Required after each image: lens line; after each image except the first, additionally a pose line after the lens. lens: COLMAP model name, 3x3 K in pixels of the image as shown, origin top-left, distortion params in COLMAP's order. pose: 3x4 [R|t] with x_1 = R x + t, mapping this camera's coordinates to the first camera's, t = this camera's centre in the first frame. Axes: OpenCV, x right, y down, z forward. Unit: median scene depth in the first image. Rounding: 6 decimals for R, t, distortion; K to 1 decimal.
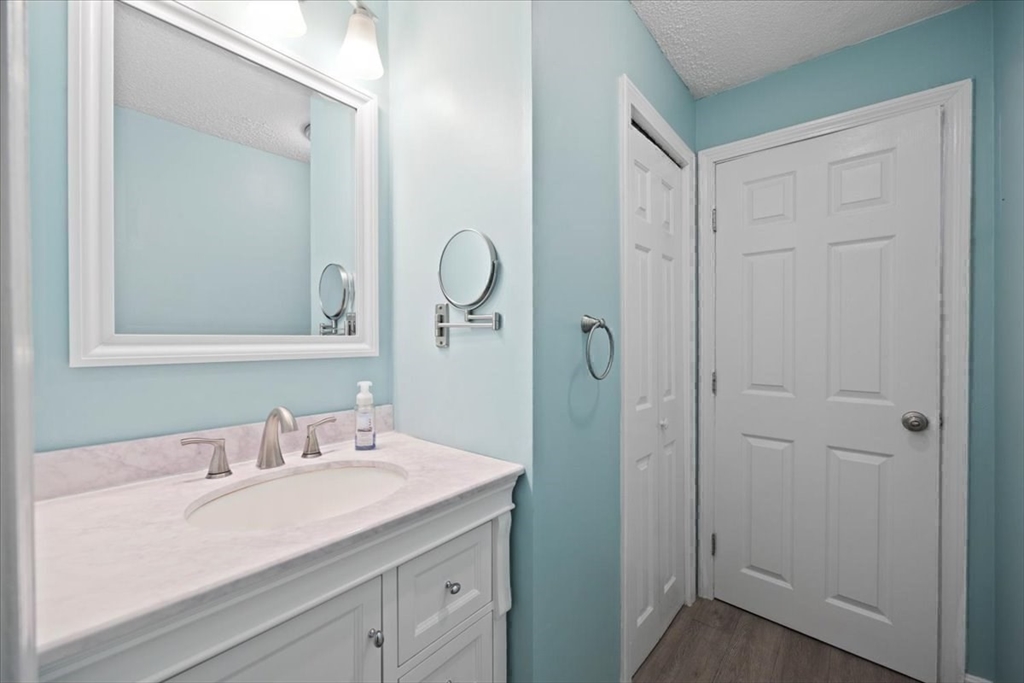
lens RADIAL K [[411.7, 0, 514.6], [0, 411.7, 340.0], [0, 0, 1]] dist [-0.000569, 0.000018]
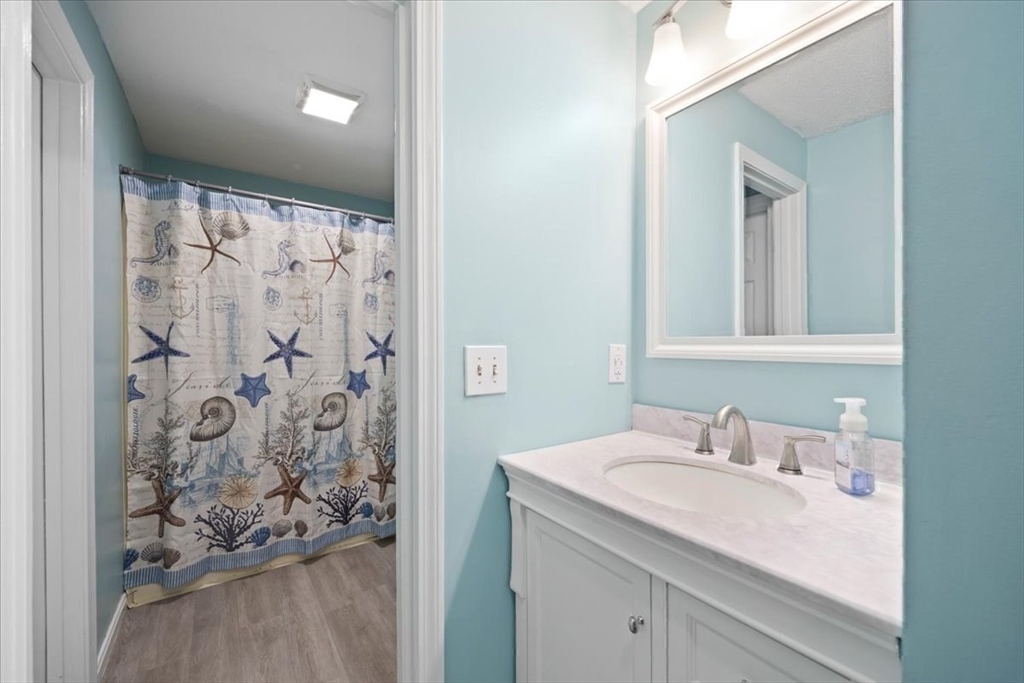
lens RADIAL K [[411.7, 0, 514.6], [0, 411.7, 340.0], [0, 0, 1]] dist [-0.000569, 0.000018]
pose [[-0.248008, -0.005030, -0.968745, 0.595234], [0.002451, 0.999980, -0.005820, 0.003275], [0.968755, -0.003818, -0.247991, 0.754635]]
